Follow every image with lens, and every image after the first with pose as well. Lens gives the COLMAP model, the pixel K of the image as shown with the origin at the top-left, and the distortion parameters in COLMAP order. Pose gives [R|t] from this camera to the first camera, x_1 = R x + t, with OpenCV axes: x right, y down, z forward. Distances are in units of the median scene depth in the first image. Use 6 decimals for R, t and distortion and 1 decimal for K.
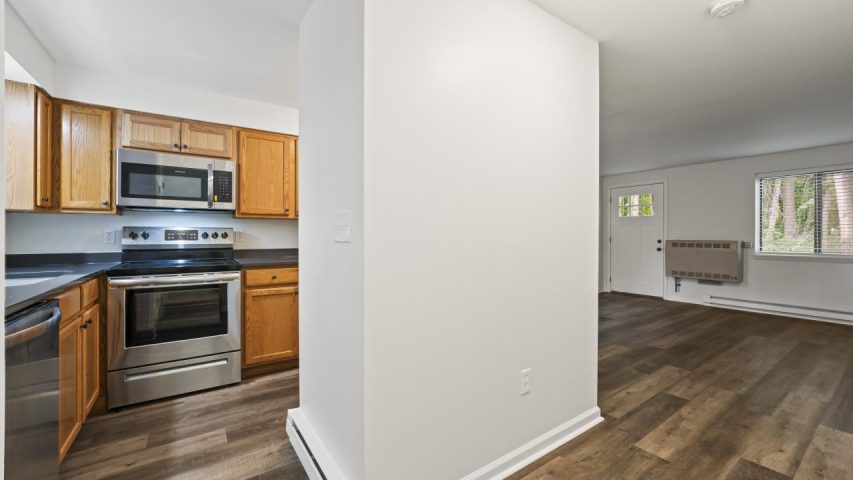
lens RADIAL K [[340.3, 0, 426.3], [0, 340.3, 235.3], [0, 0, 1]] dist [-0.009173, 0.000163]
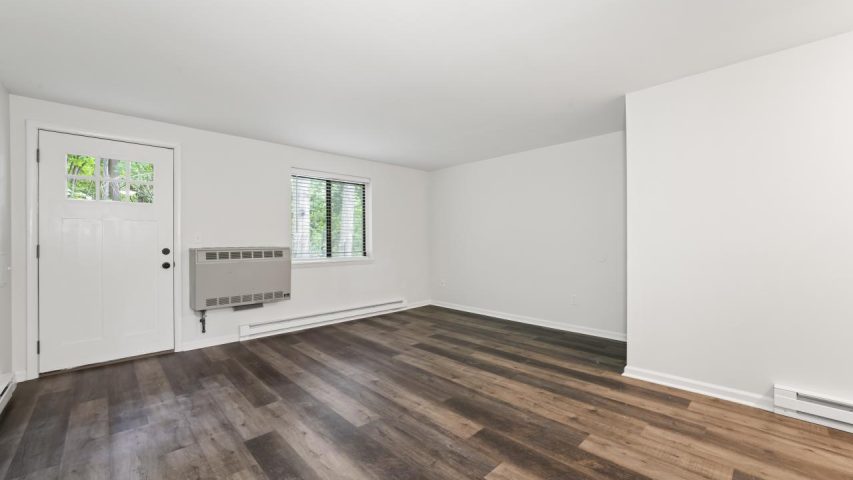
lens RADIAL K [[342.5, 0, 426.5], [0, 342.5, 240.0], [0, 0, 1]] dist [-0.010616, -0.000062]
pose [[-0.155782, 0.002250, 0.987789, 0.155147], [0.005534, 0.999984, -0.001405, 0.004985], [-0.987776, 0.005248, -0.155792, 1.510386]]
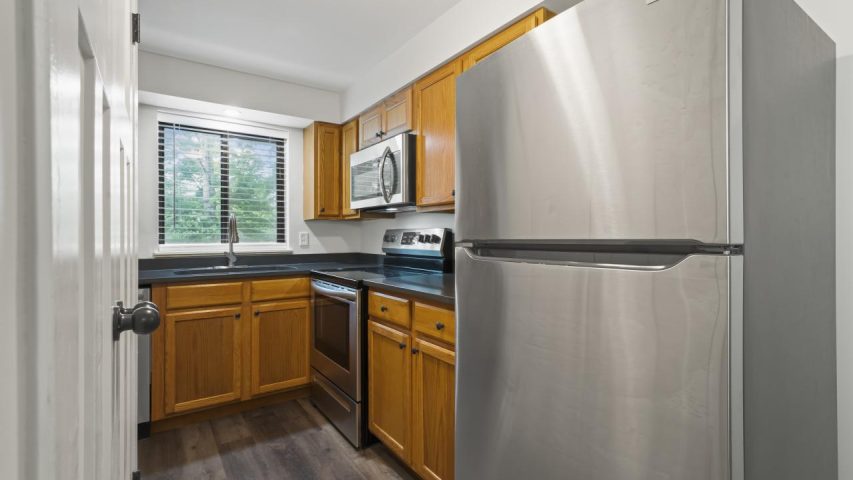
lens RADIAL K [[395.0, 0, 425.6], [0, 395.0, 236.5], [0, 0, 1]] dist [0.011680, -0.000071]
pose [[-0.002929, 0.001244, -0.999995, 0.266324], [0.004483, 0.999989, 0.001231, -0.006585], [0.999986, -0.004479, -0.002934, 1.113191]]
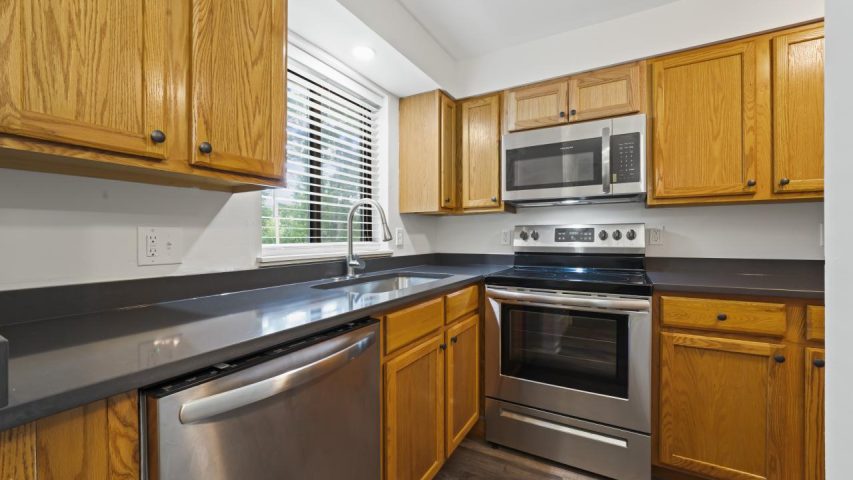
lens RADIAL K [[342.5, 0, 426.5], [0, 342.5, 240.0], [0, 0, 1]] dist [-0.010616, -0.000062]
pose [[0.425625, 0.002394, -0.904897, -0.186329], [0.005620, 0.999970, 0.005289, 0.004978], [0.904882, -0.007337, 0.425599, 0.406135]]
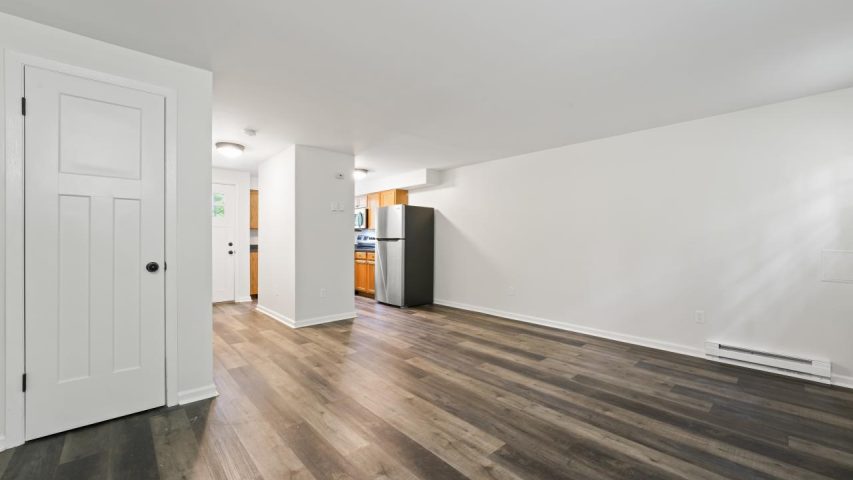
lens RADIAL K [[342.5, 0, 426.5], [0, 342.5, 240.0], [0, 0, 1]] dist [-0.010616, -0.000062]
pose [[0.132663, 0.004101, -0.991153, 2.081821], [-0.002323, 0.999990, 0.003827, 0.001270], [0.991159, 0.001794, 0.132671, 1.185407]]
